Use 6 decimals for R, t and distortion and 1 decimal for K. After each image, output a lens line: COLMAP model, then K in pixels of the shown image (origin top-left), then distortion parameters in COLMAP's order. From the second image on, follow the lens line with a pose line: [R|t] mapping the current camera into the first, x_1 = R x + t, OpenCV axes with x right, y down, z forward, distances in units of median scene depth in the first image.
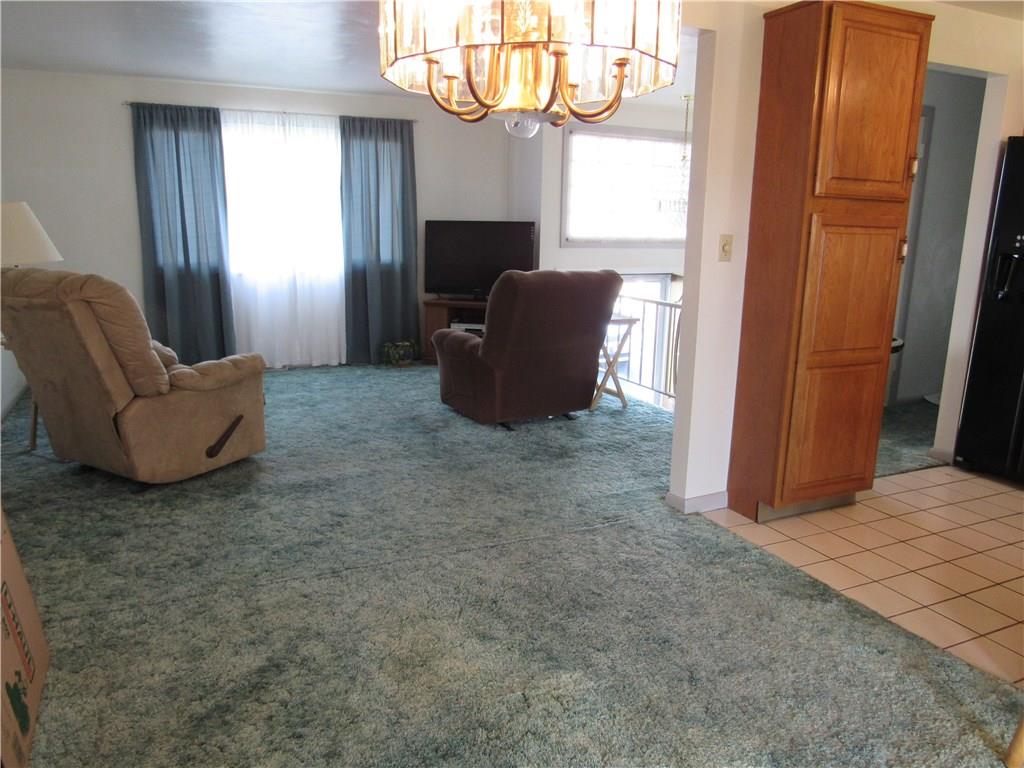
lens RADIAL K [[737.5, 0, 512.4], [0, 737.5, 386.8], [0, 0, 1]] dist [-0.032835, 0.007155]
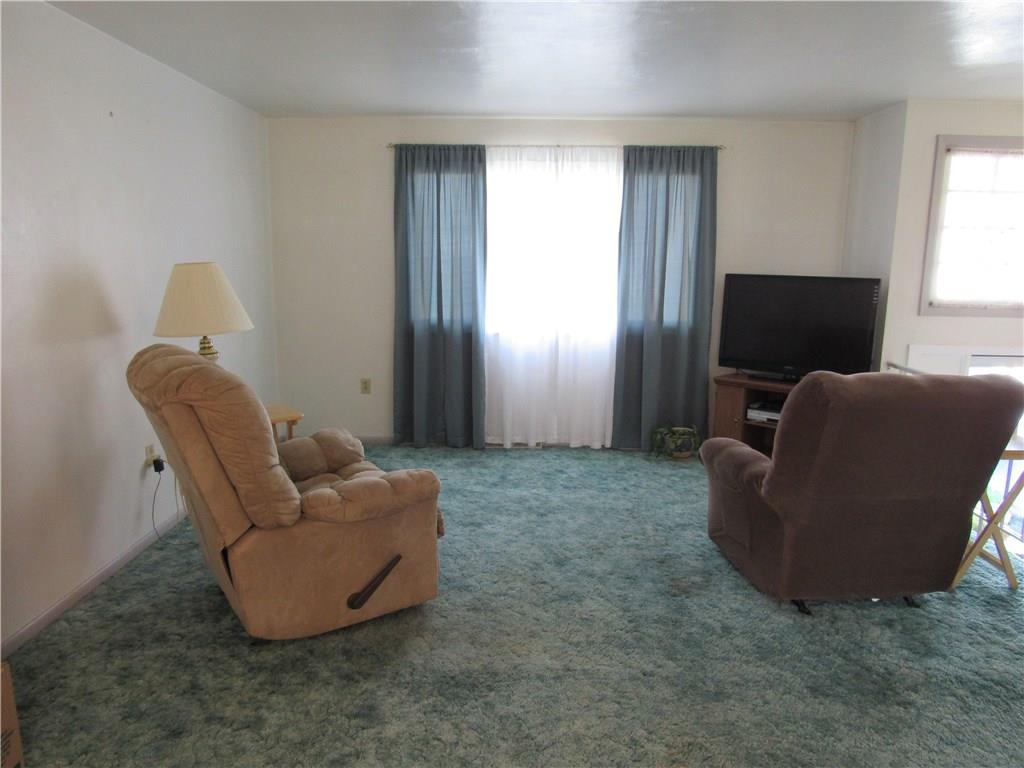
lens RADIAL K [[733.7, 0, 511.6], [0, 733.7, 386.3], [0, 0, 1]] dist [-0.028177, 0.003117]
pose [[0.900489, 0.073963, -0.428542, 0.022430], [-0.092605, 0.995442, -0.022786, -0.088227], [0.424904, 0.060204, 0.903234, 0.274184]]
